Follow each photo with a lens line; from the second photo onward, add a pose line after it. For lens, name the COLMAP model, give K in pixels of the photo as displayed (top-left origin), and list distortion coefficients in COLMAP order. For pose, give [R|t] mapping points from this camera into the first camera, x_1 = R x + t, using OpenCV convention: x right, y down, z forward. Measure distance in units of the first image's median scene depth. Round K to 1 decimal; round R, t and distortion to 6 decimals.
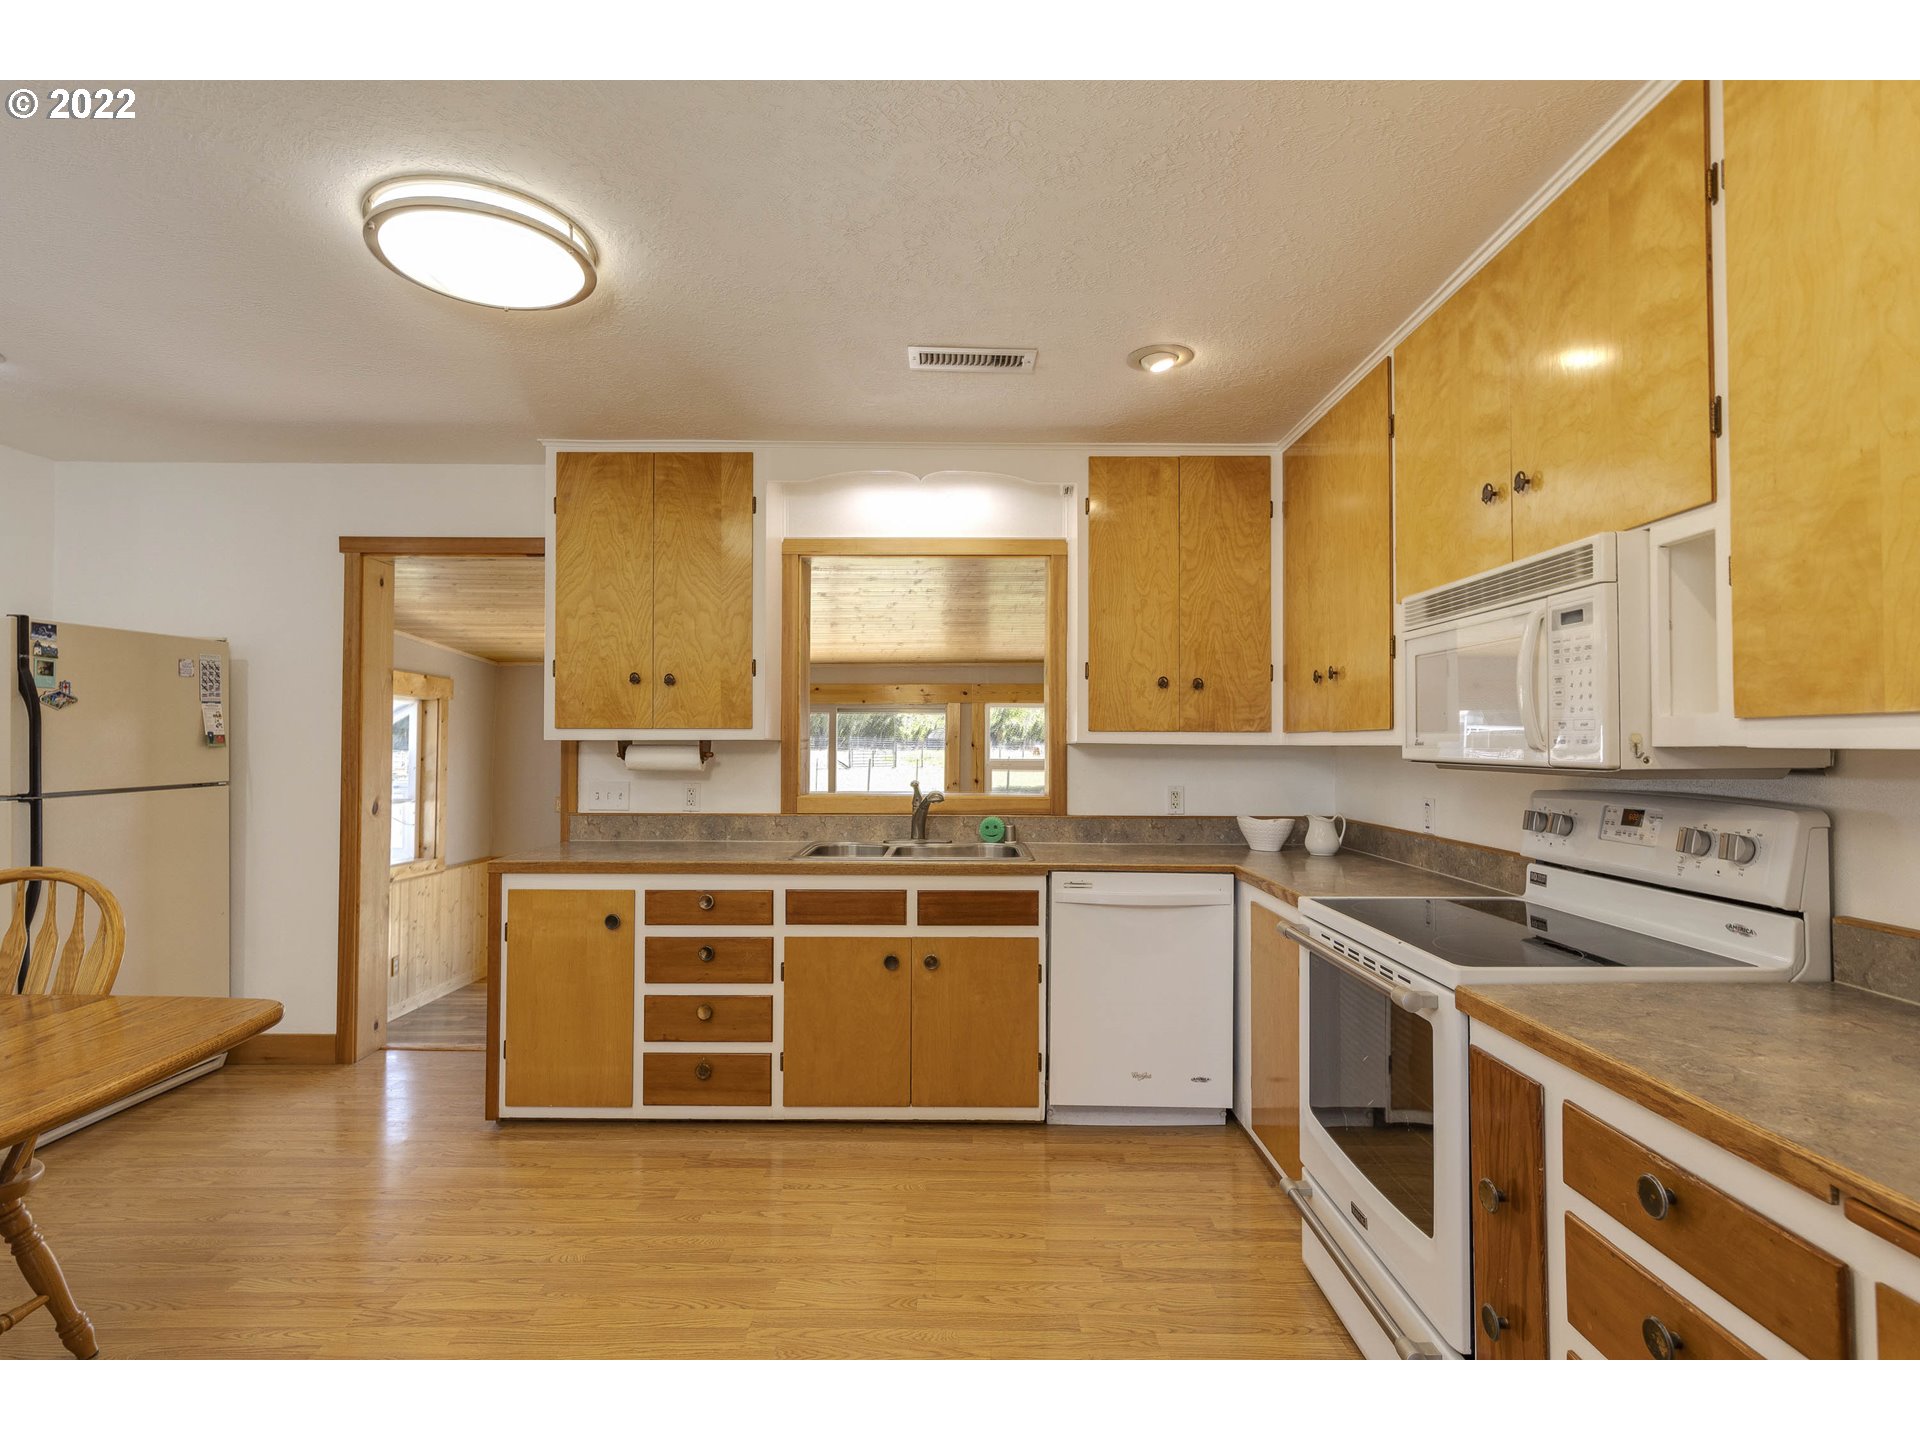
lens RADIAL K [[992.6, 0, 966.8], [0, 992.6, 721.7], [0, 0, 1]] dist [-0.000383, -0.000274]
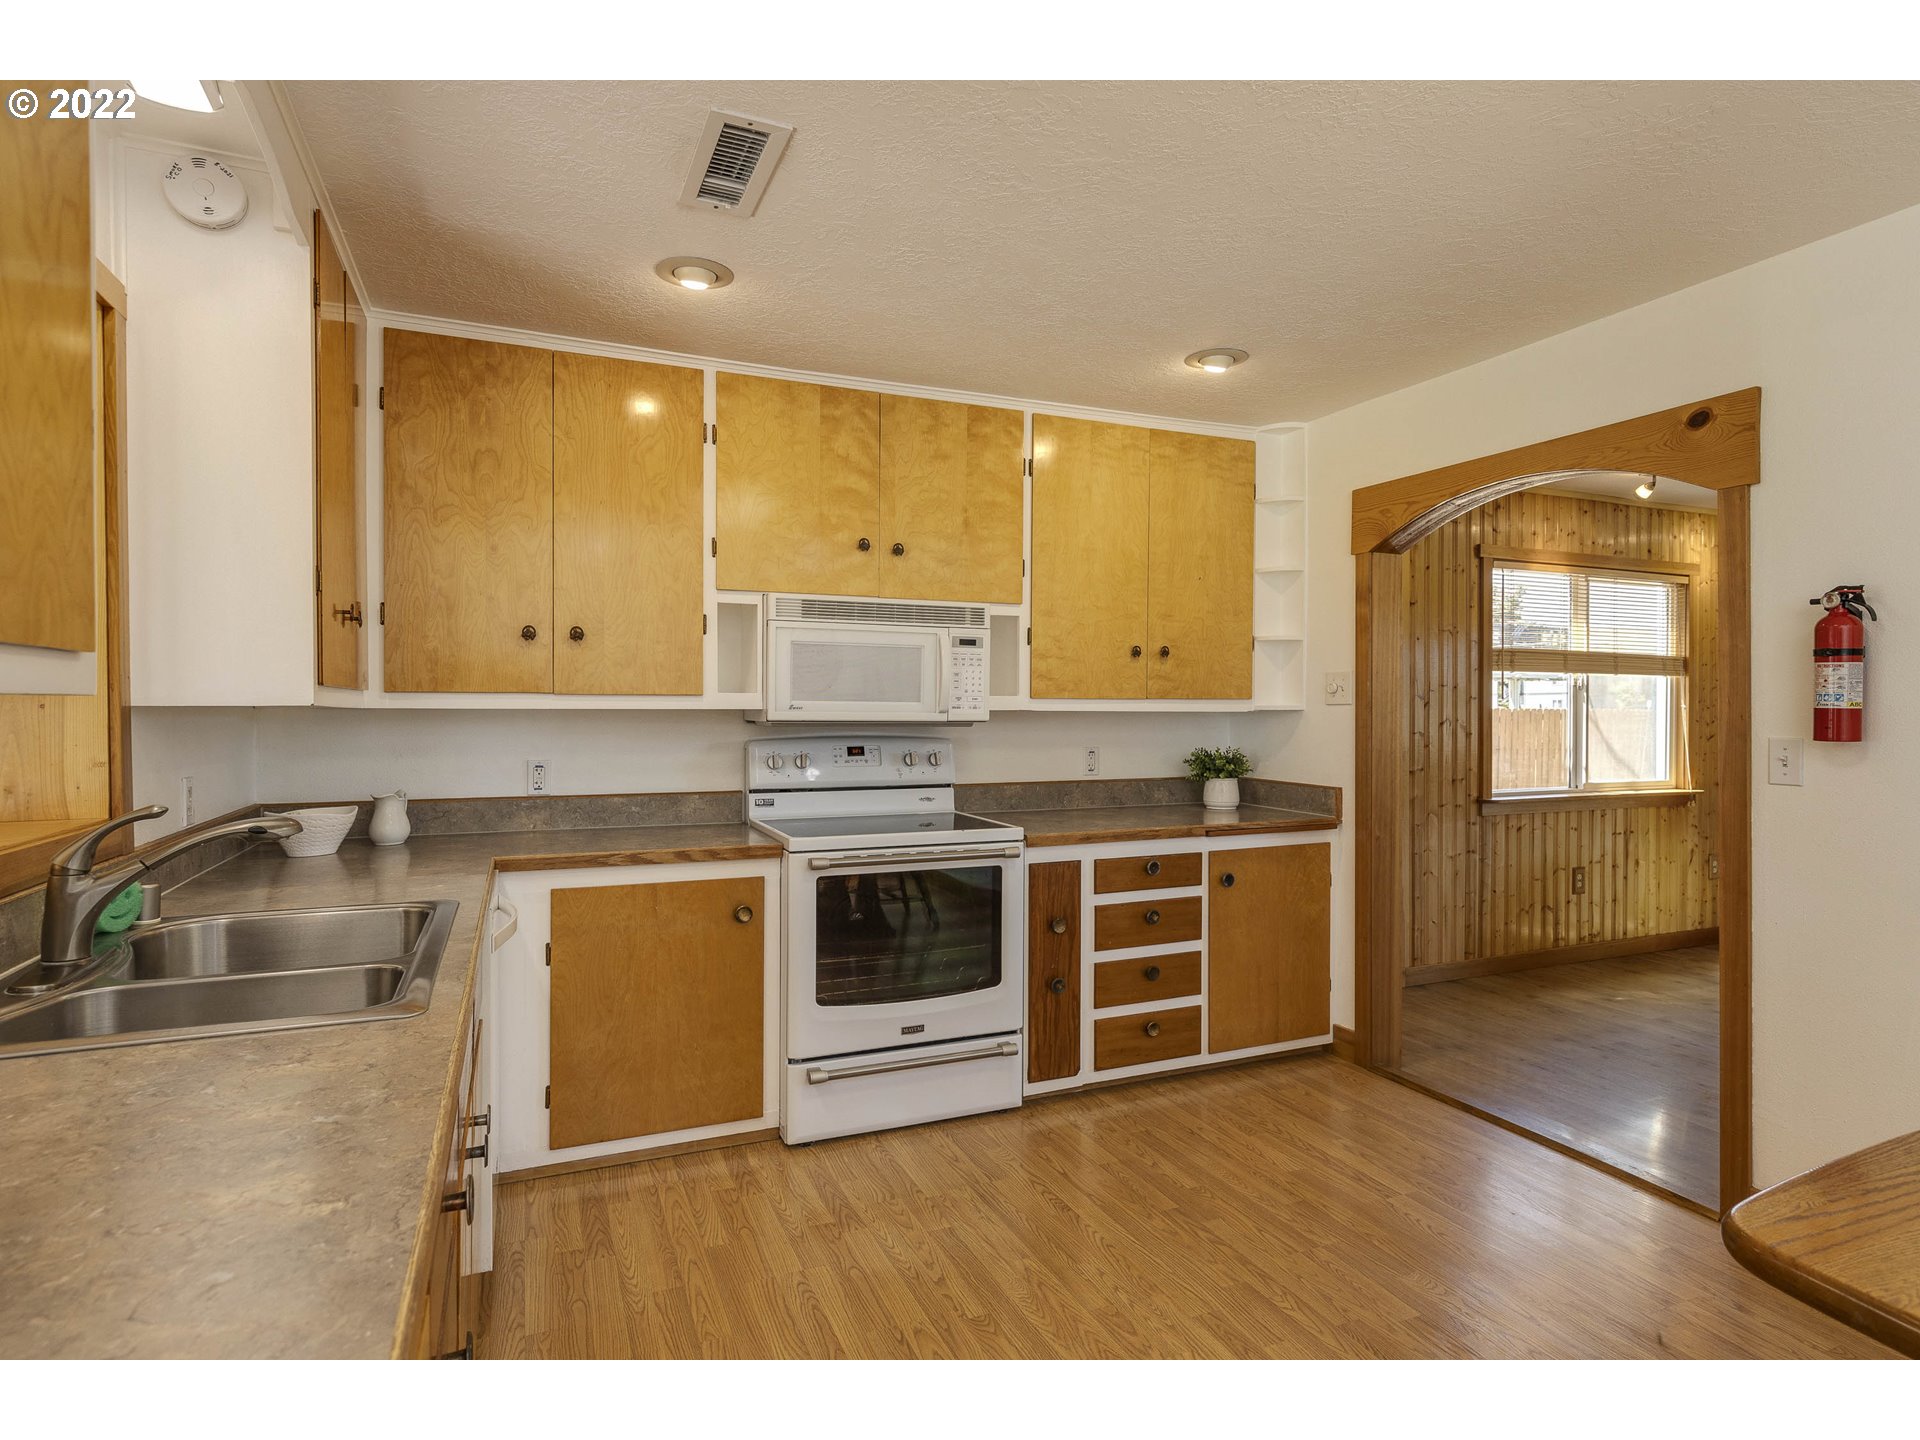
lens RADIAL K [[992.6, 0, 968.7], [0, 992.6, 713.2], [0, 0, 1]] dist [-0.000383, -0.000274]
pose [[-0.415719, -0.012571, 0.909406, -0.705703], [-0.025750, 0.999666, 0.002047, 0.016644], [-0.909129, -0.022566, -0.415904, 1.123230]]
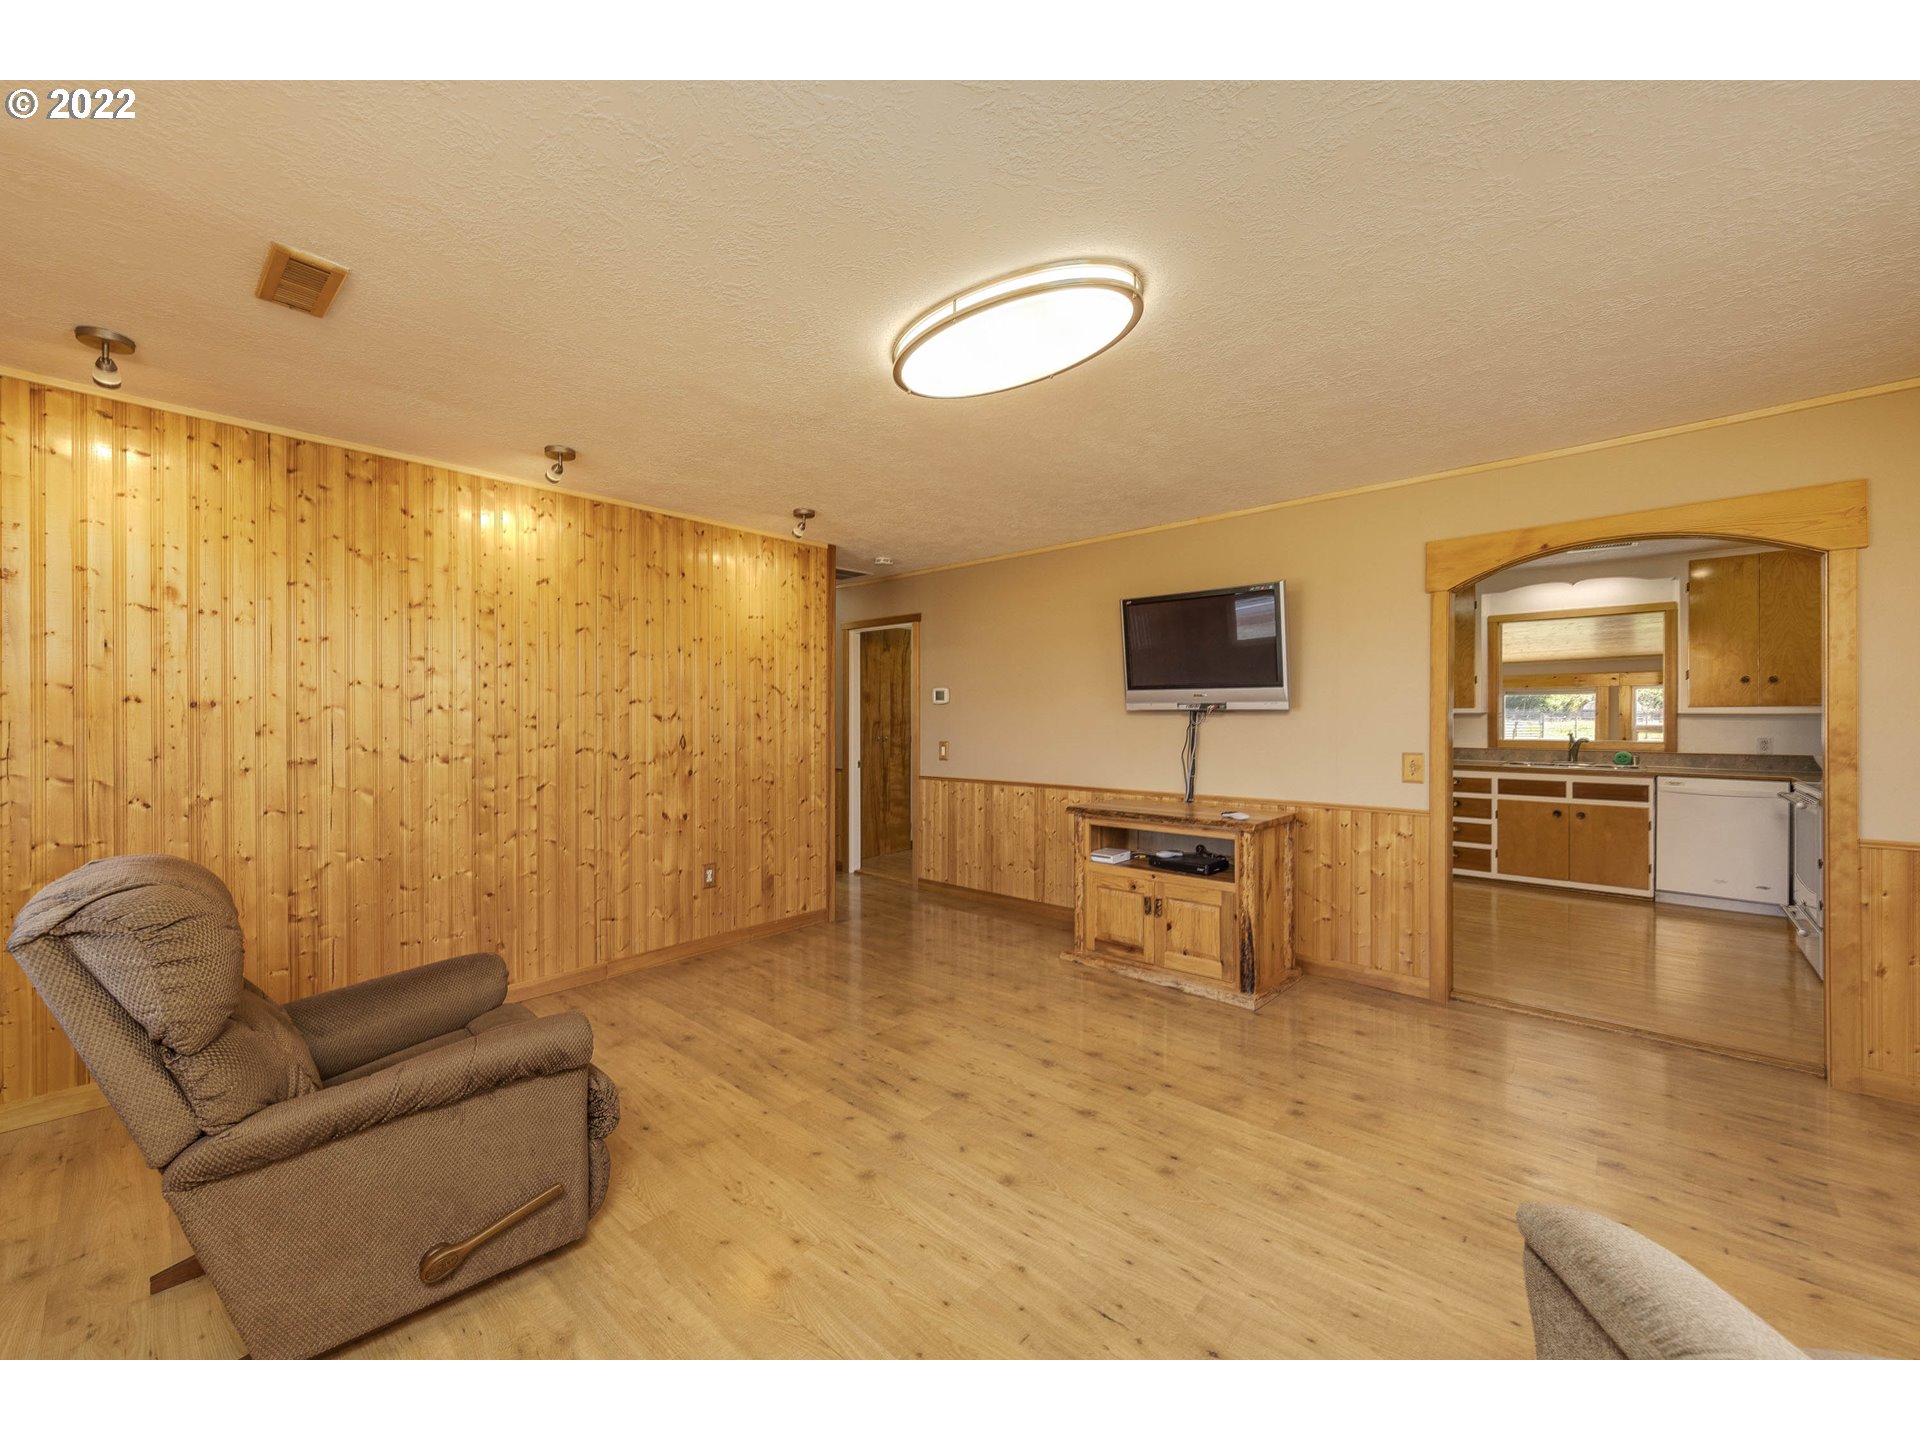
lens RADIAL K [[754.6, 0, 957.0], [0, 754.6, 721.3], [0, 0, 1]] dist [0.001885, 0.000083]
pose [[0.744557, -0.001714, -0.667557, 0.051623], [0.020876, 0.999567, 0.020718, -0.024189], [0.667233, -0.029362, 0.744270, -1.126177]]
